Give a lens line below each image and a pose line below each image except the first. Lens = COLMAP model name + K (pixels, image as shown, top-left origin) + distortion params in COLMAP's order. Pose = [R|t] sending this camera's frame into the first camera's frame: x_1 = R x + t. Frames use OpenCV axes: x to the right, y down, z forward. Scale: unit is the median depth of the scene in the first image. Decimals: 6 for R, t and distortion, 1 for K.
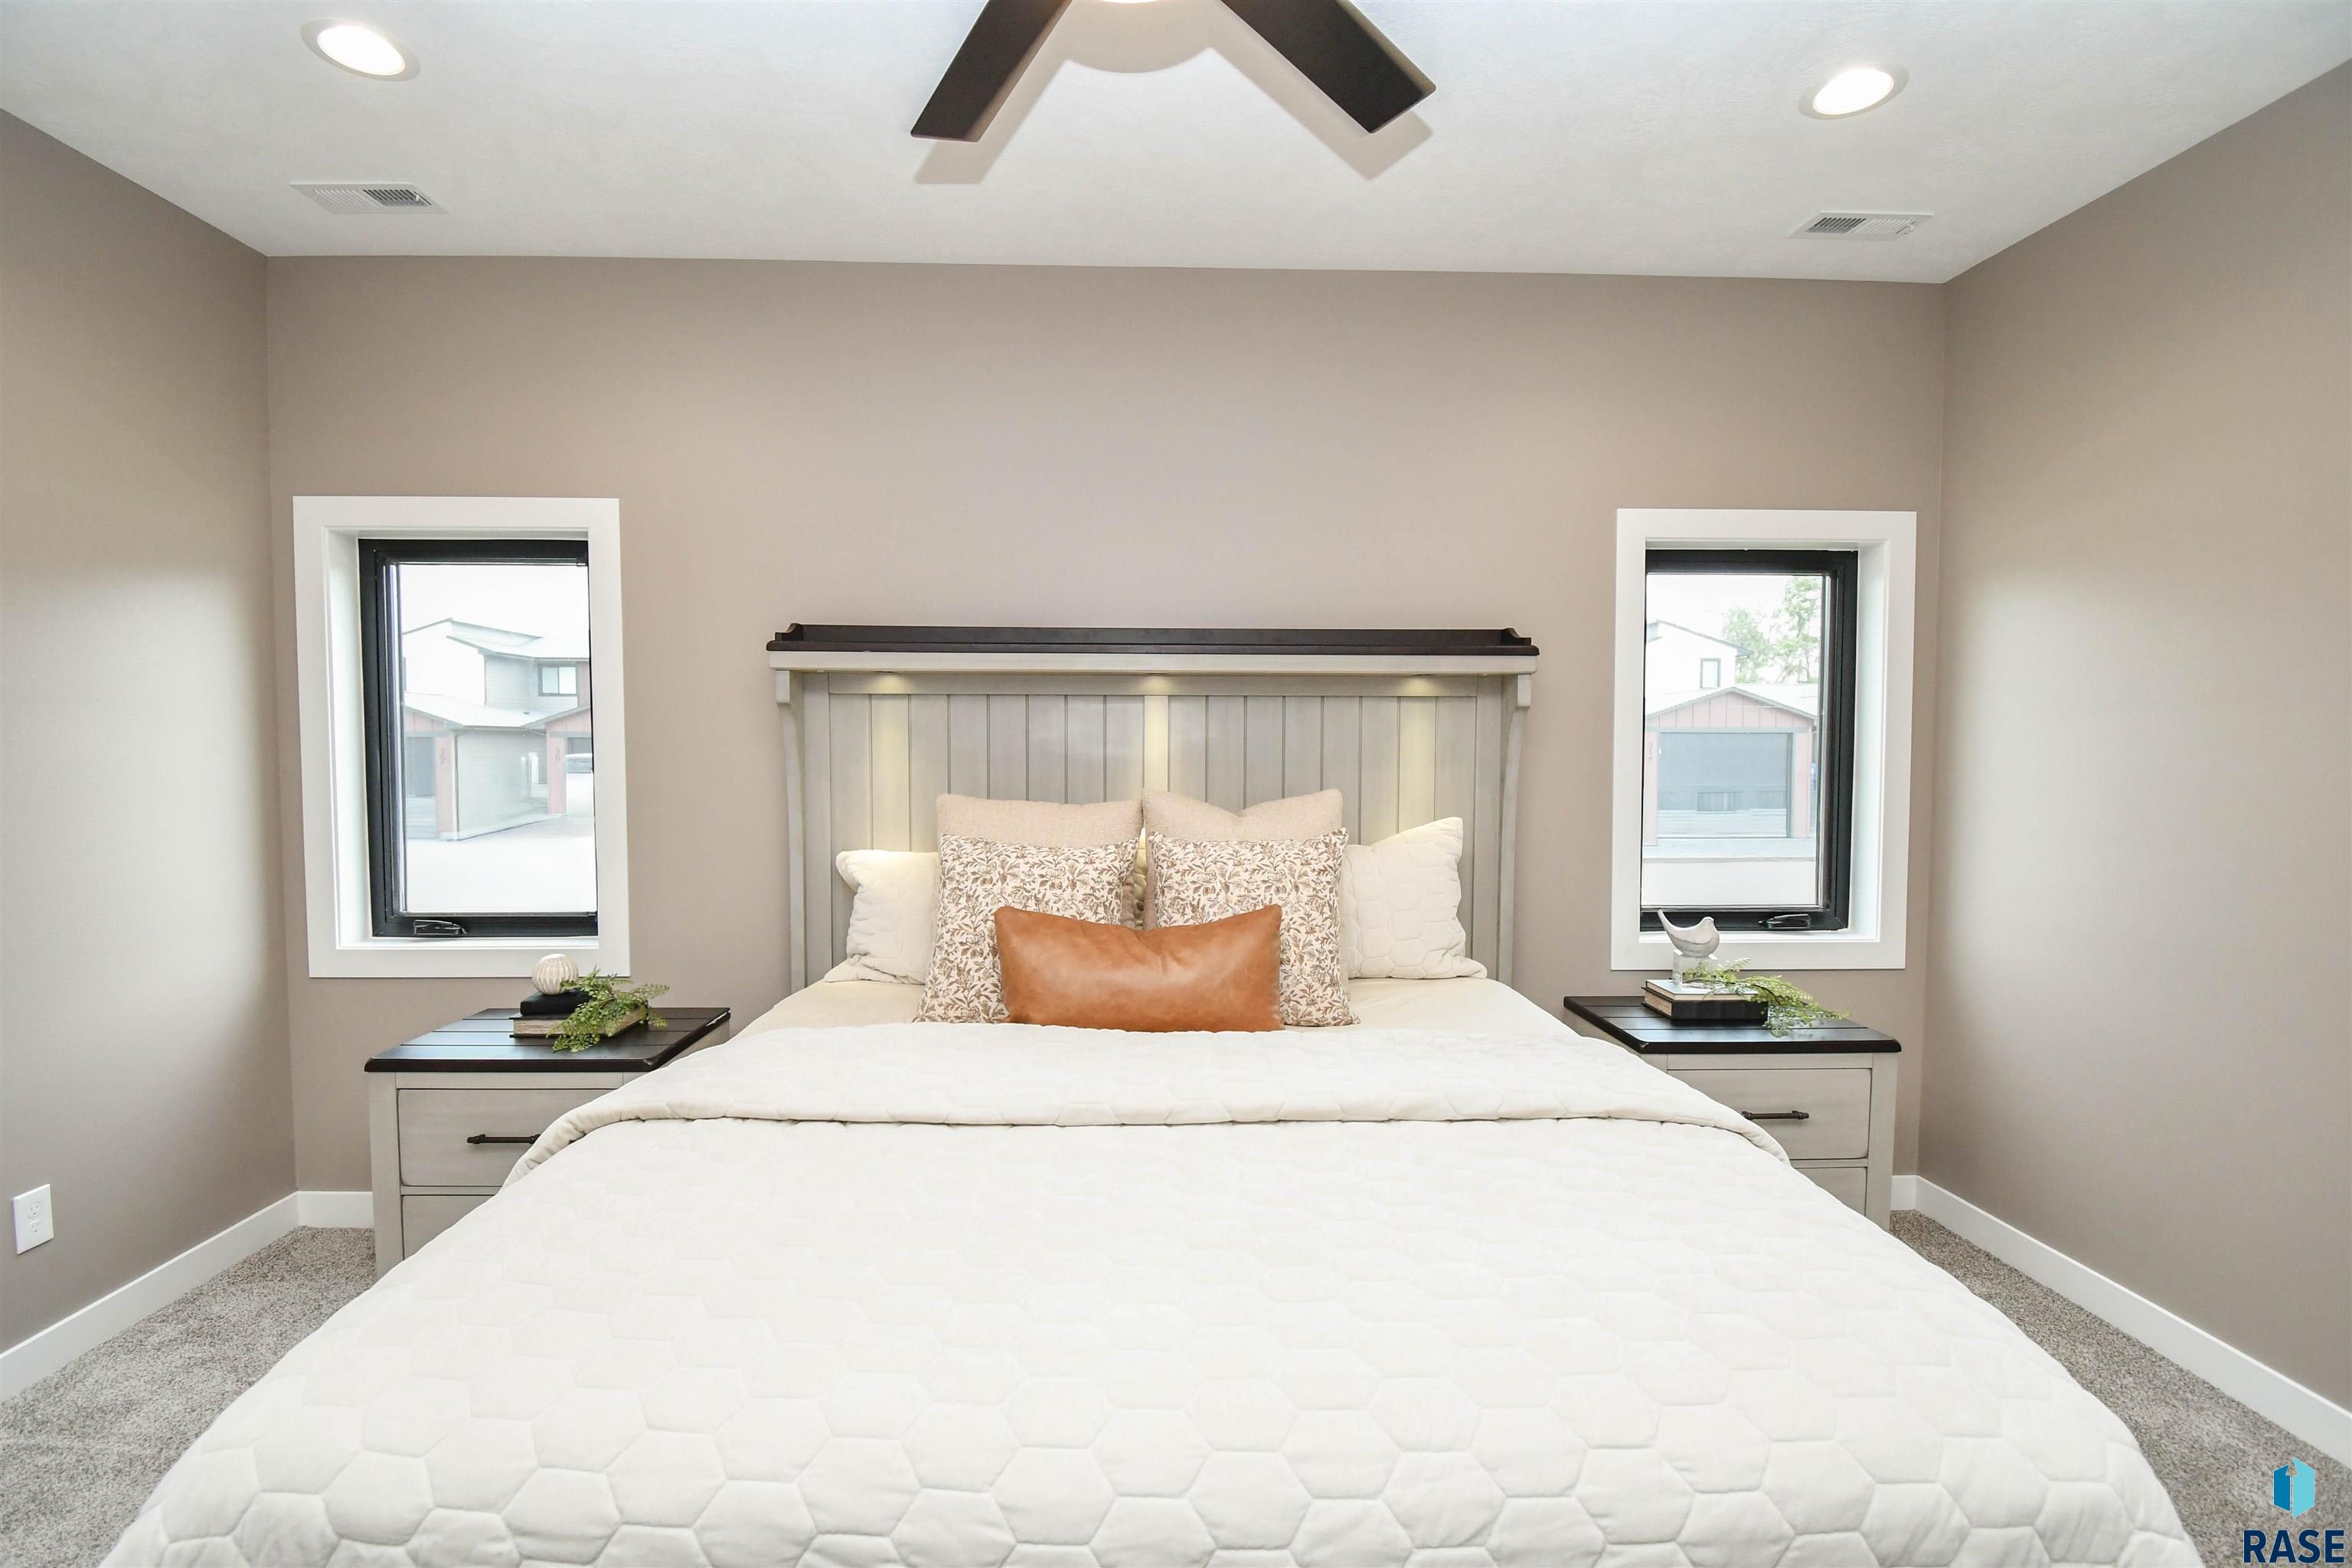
lens RADIAL K [[1039.2, 0, 1167.9], [0, 1039.2, 788.2], [0, 0, 1]] dist [0.017050, -0.023961]
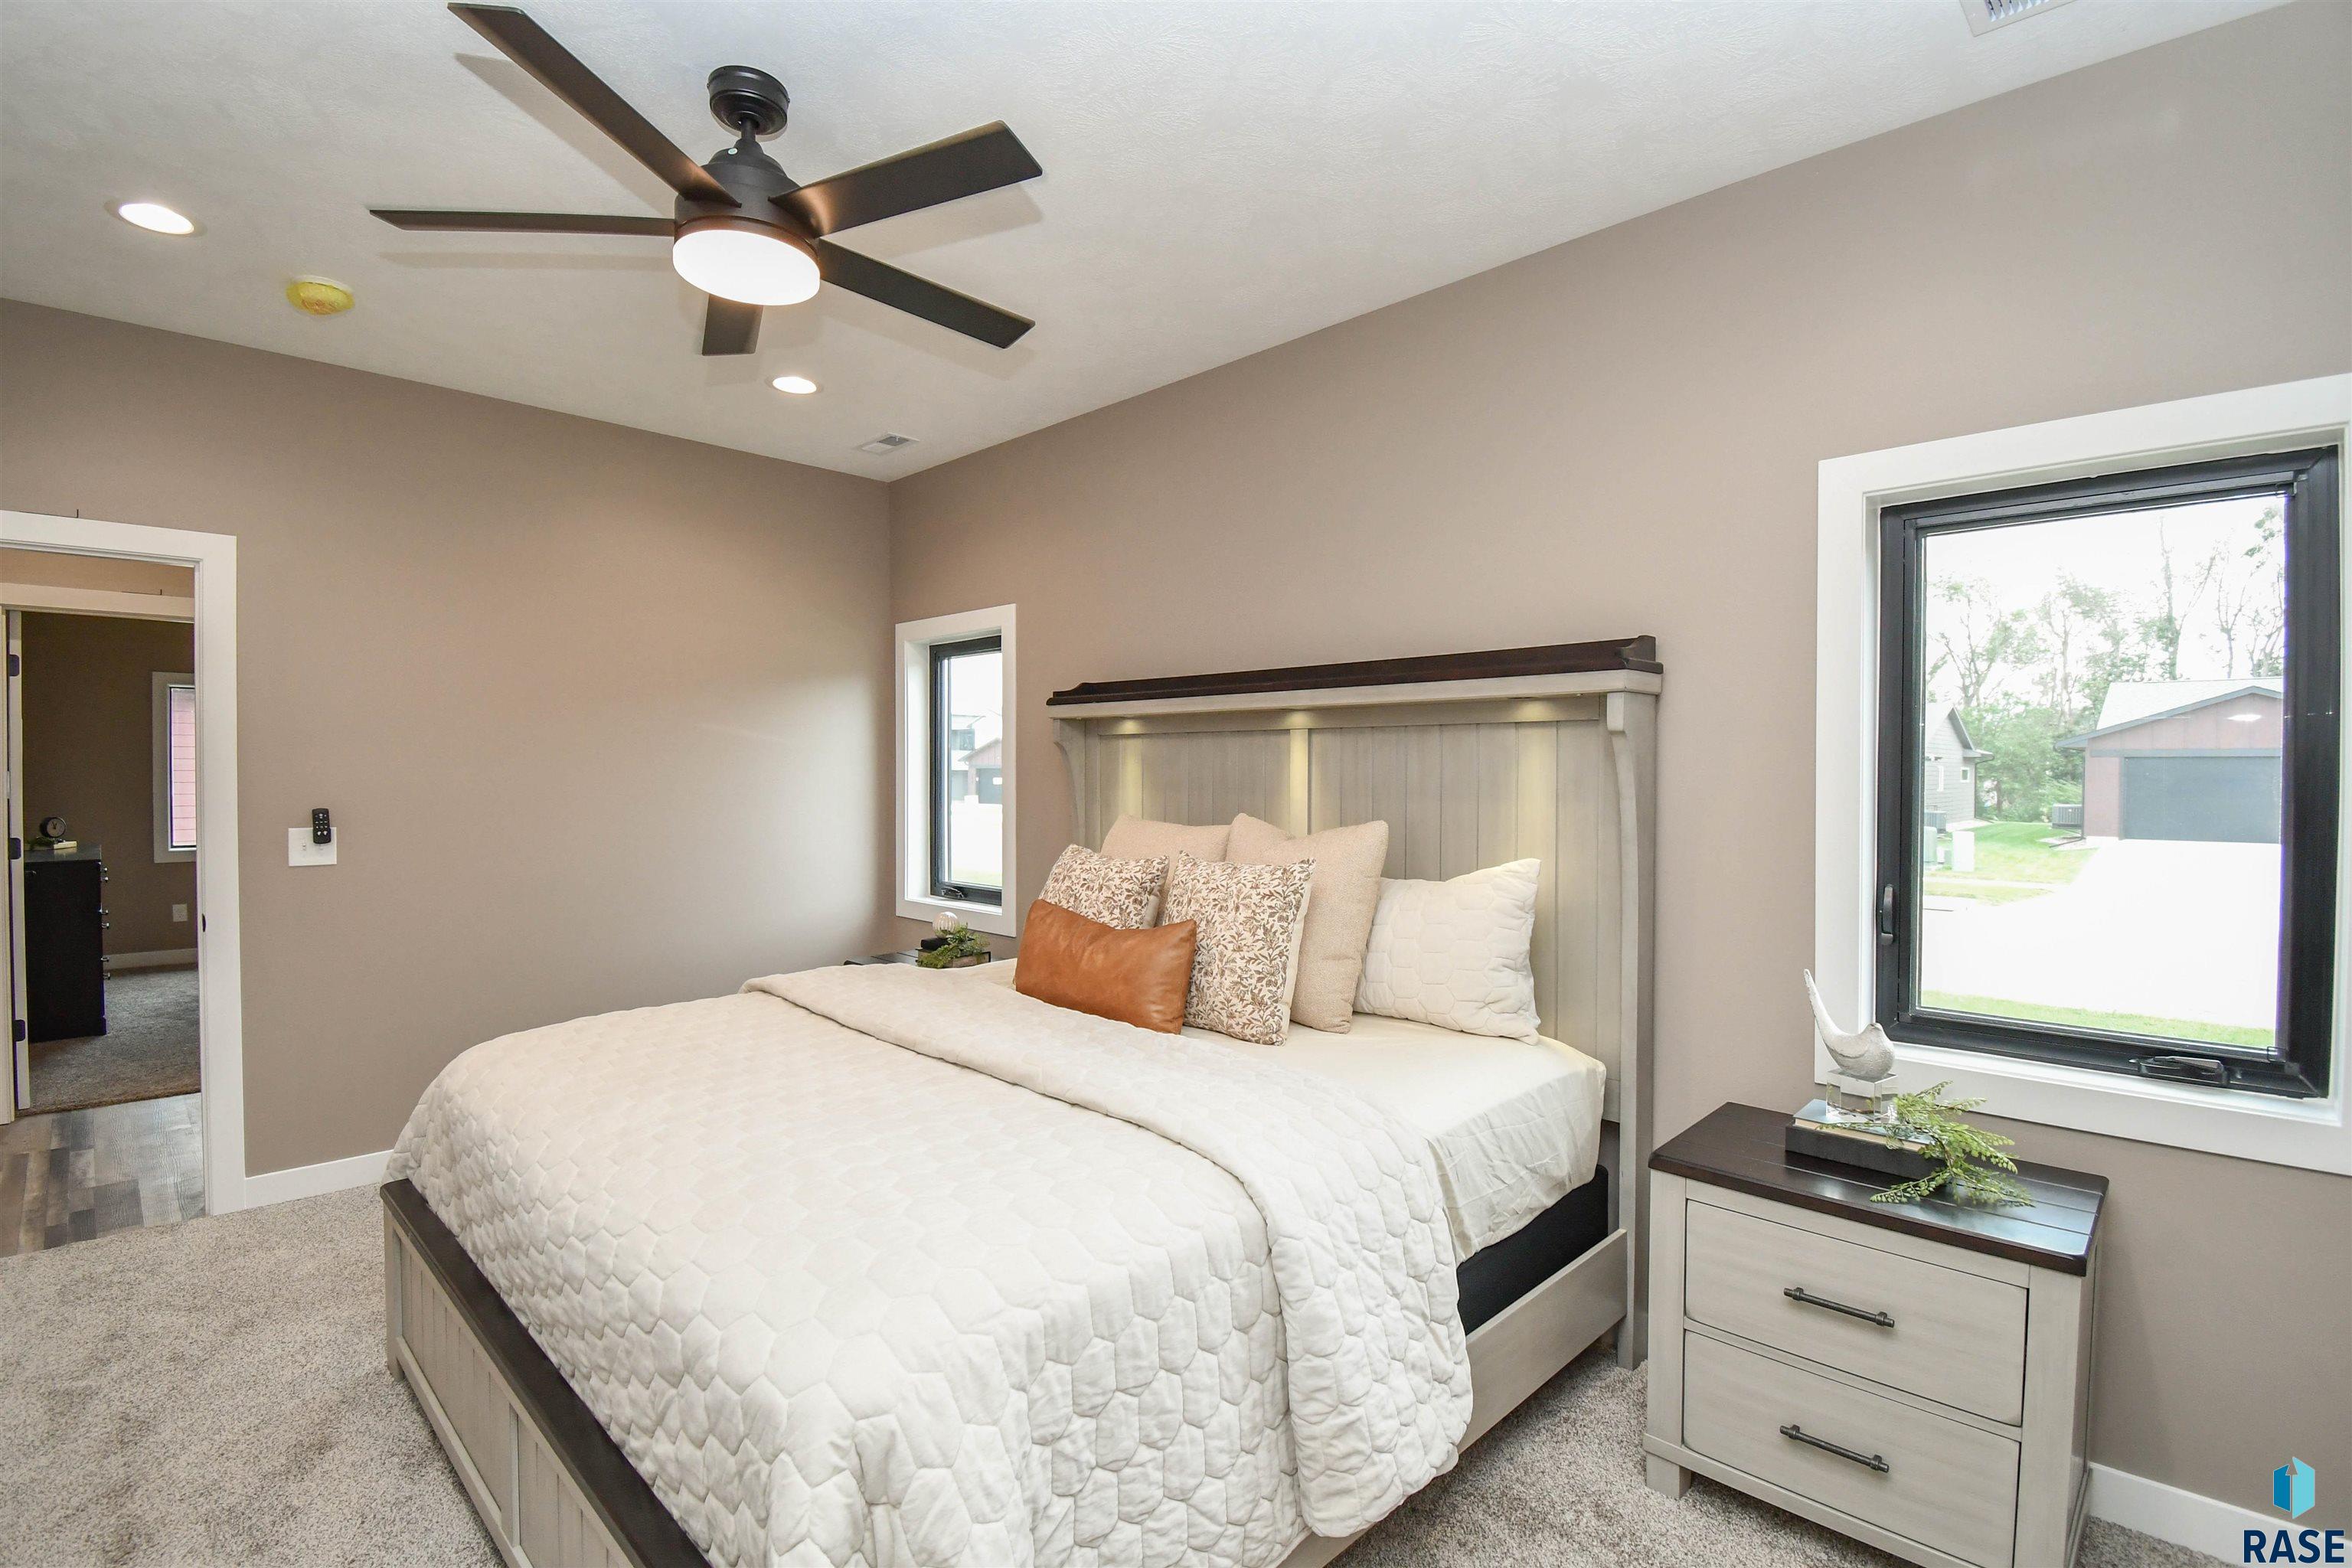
lens RADIAL K [[1053.5, 0, 1162.4], [0, 1053.5, 788.4], [0, 0, 1]] dist [0.019172, -0.023878]
pose [[0.695373, 0.012658, -0.718537, 0.688510], [-0.034911, 0.999259, -0.016183, -0.006227], [0.717800, 0.036338, 0.695300, 0.147674]]
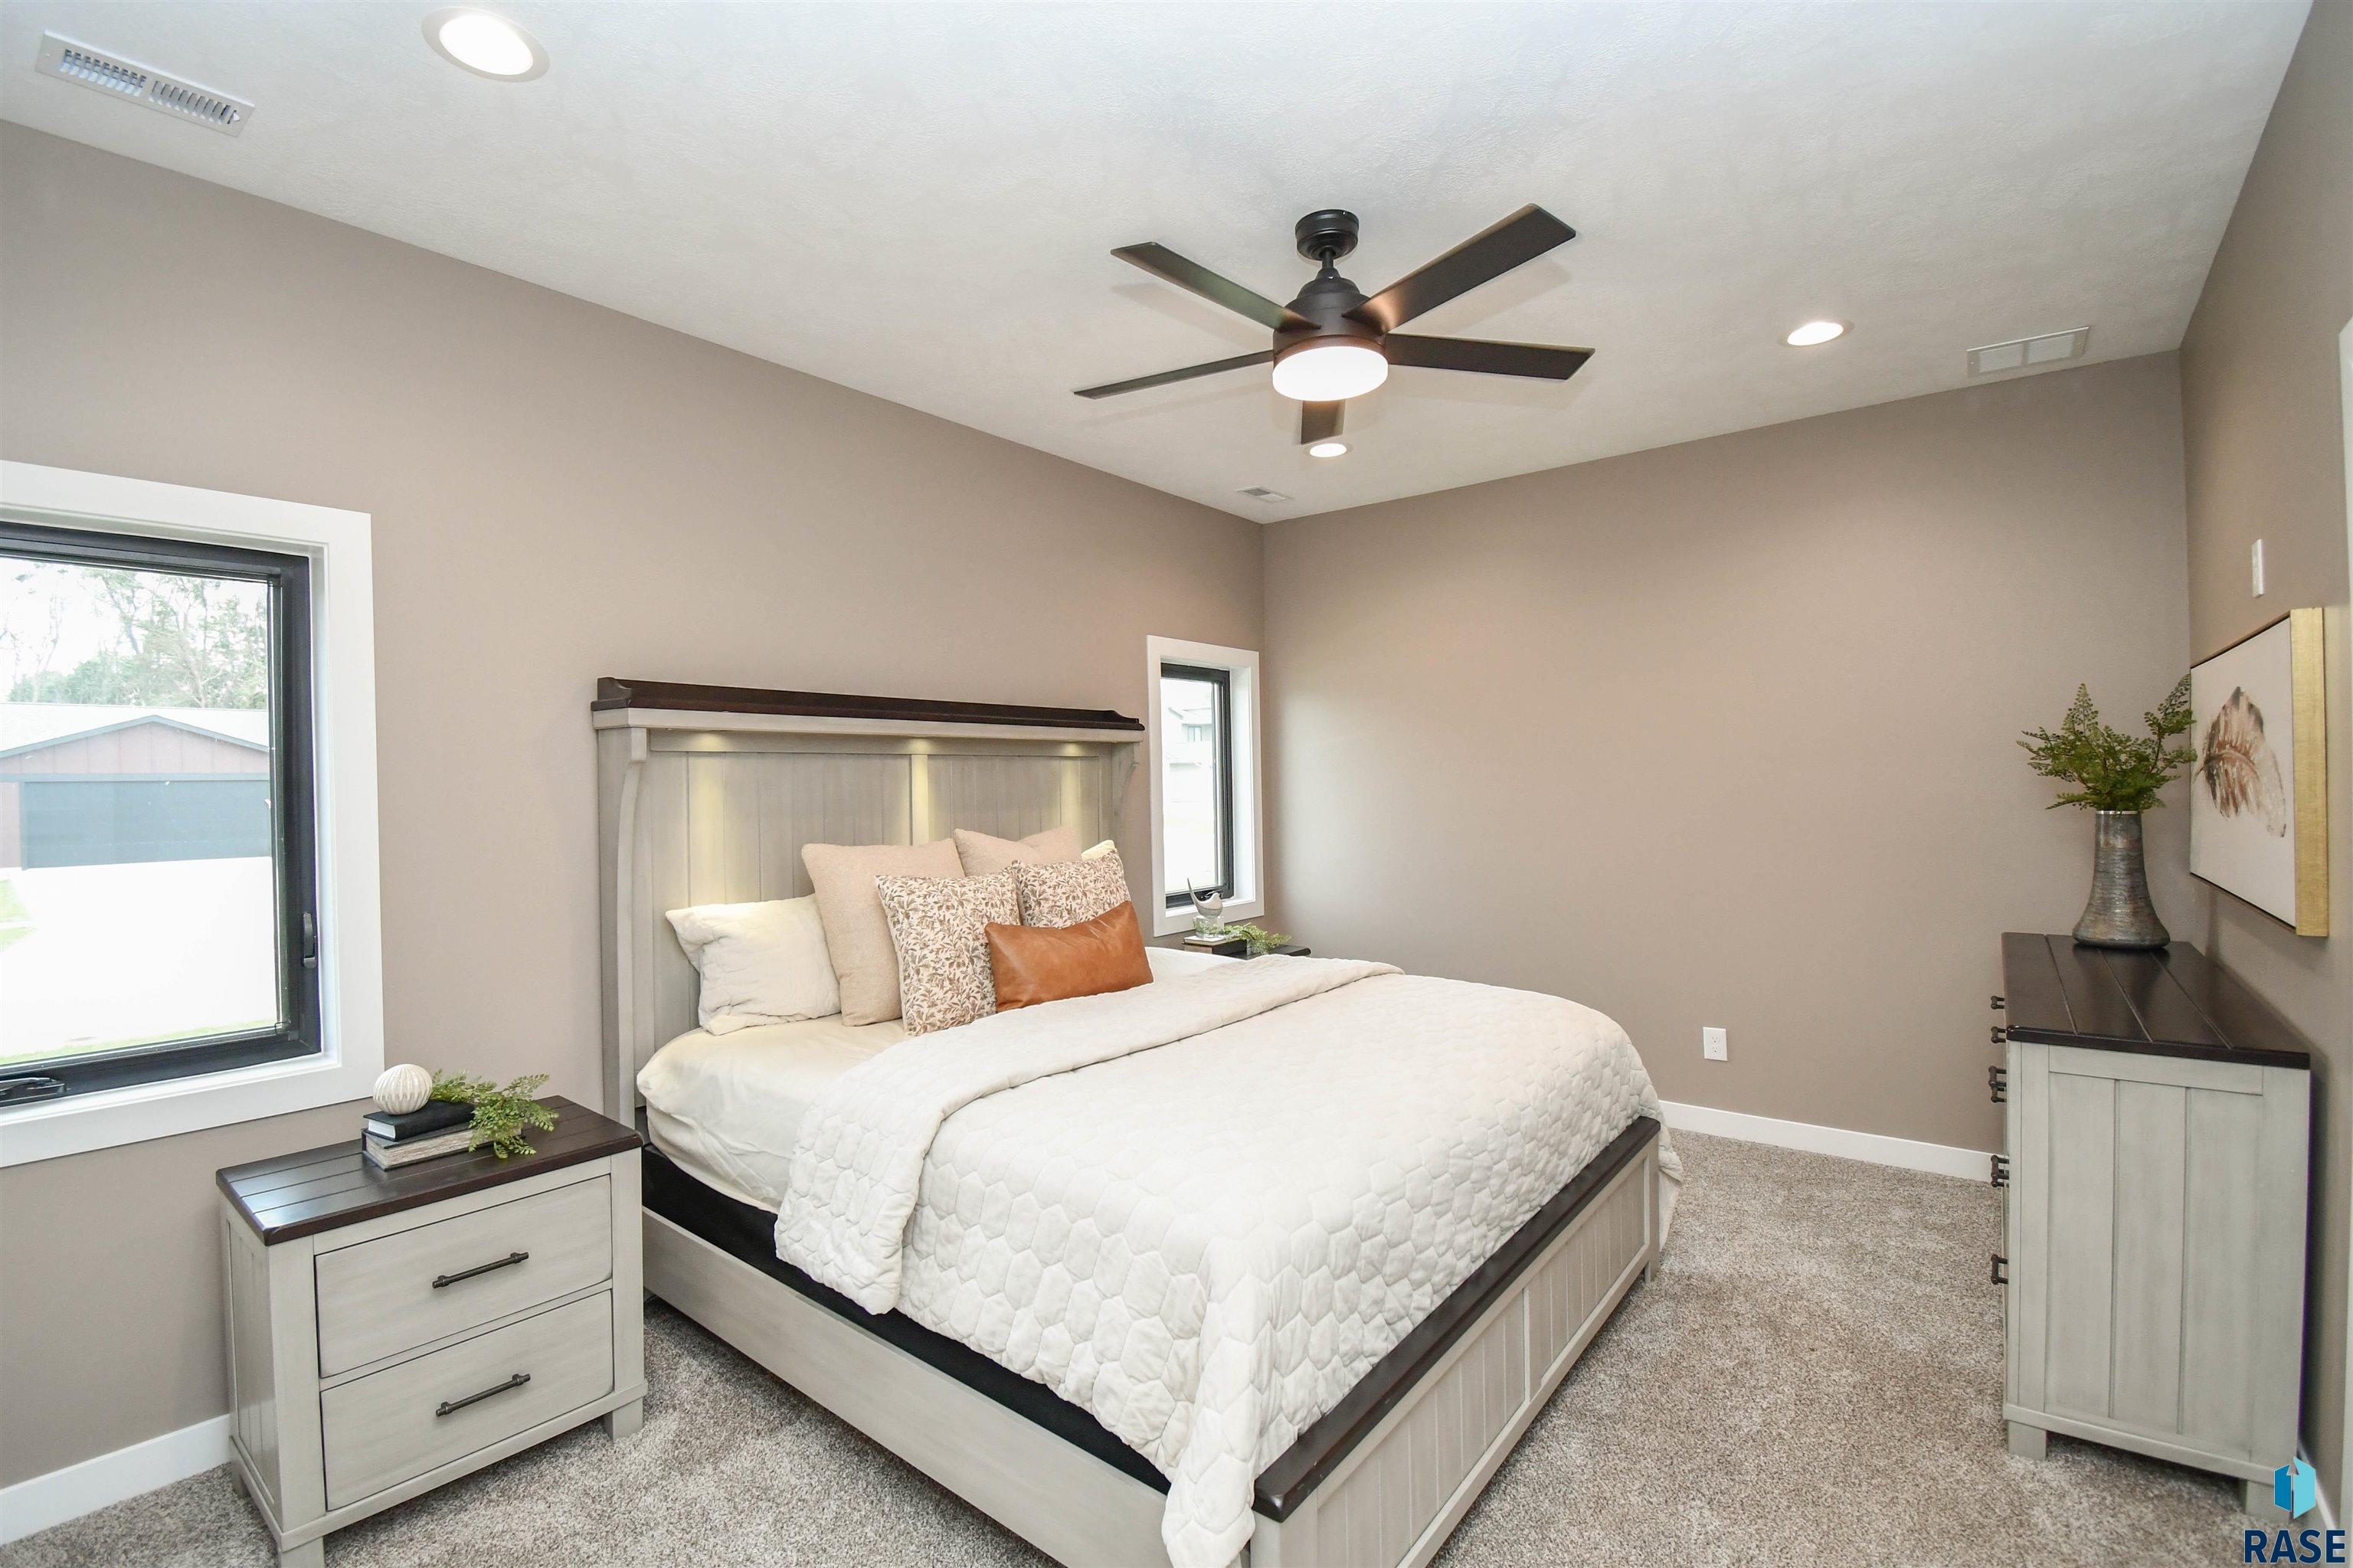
lens RADIAL K [[1039.7, 0, 1168.4], [0, 1039.7, 788.2], [0, 0, 1]] dist [0.017050, -0.023961]
pose [[0.651977, -0.017567, 0.758035, -0.755824], [0.051568, 0.998444, -0.021214, -0.009829], [-0.756483, 0.052921, 0.651869, -0.008320]]
